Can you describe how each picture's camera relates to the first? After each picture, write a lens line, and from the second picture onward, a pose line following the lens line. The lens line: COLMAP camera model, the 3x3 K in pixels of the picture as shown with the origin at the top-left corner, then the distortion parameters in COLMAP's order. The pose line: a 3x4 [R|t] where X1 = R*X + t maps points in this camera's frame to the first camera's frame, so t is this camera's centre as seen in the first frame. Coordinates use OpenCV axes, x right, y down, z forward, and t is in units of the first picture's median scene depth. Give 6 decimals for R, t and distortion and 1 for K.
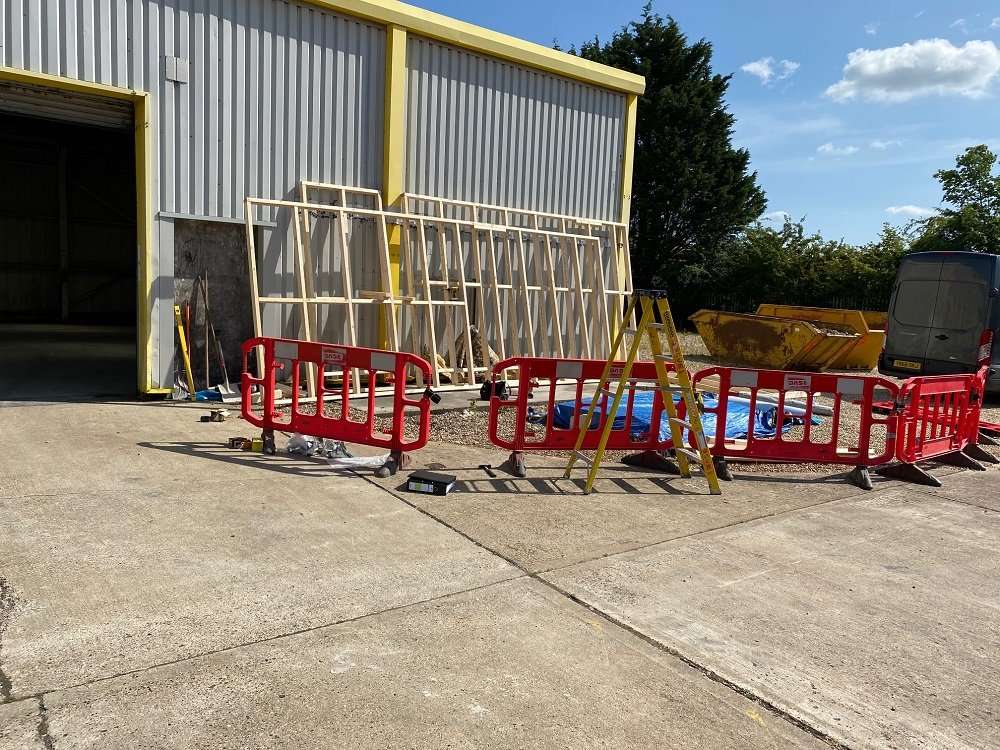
lens RADIAL K [[745.4, 0, 500.0], [0, 745.4, 375.0], [0, 0, 1]] dist [-0.005550, -0.003418]
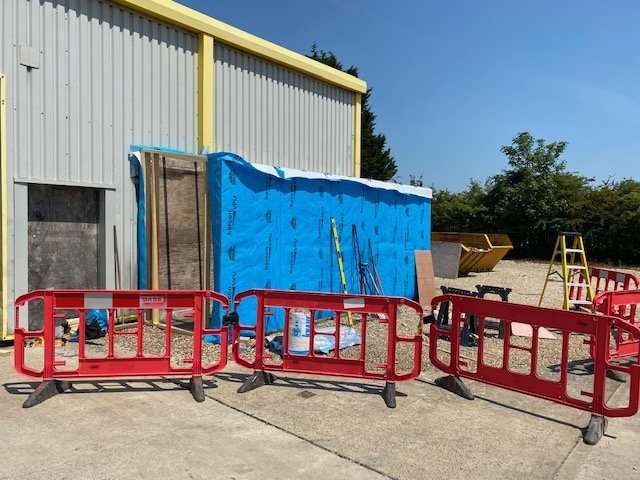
lens RADIAL K [[483.2, 0, 320.0], [0, 483.2, 240.0], [0, 0, 1]] dist [0.001934, -0.001721]
pose [[0.976549, -0.041481, 0.211263, -0.137881], [0.058570, 0.995440, -0.075285, -0.035965], [-0.207176, 0.085893, 0.974526, 0.166252]]
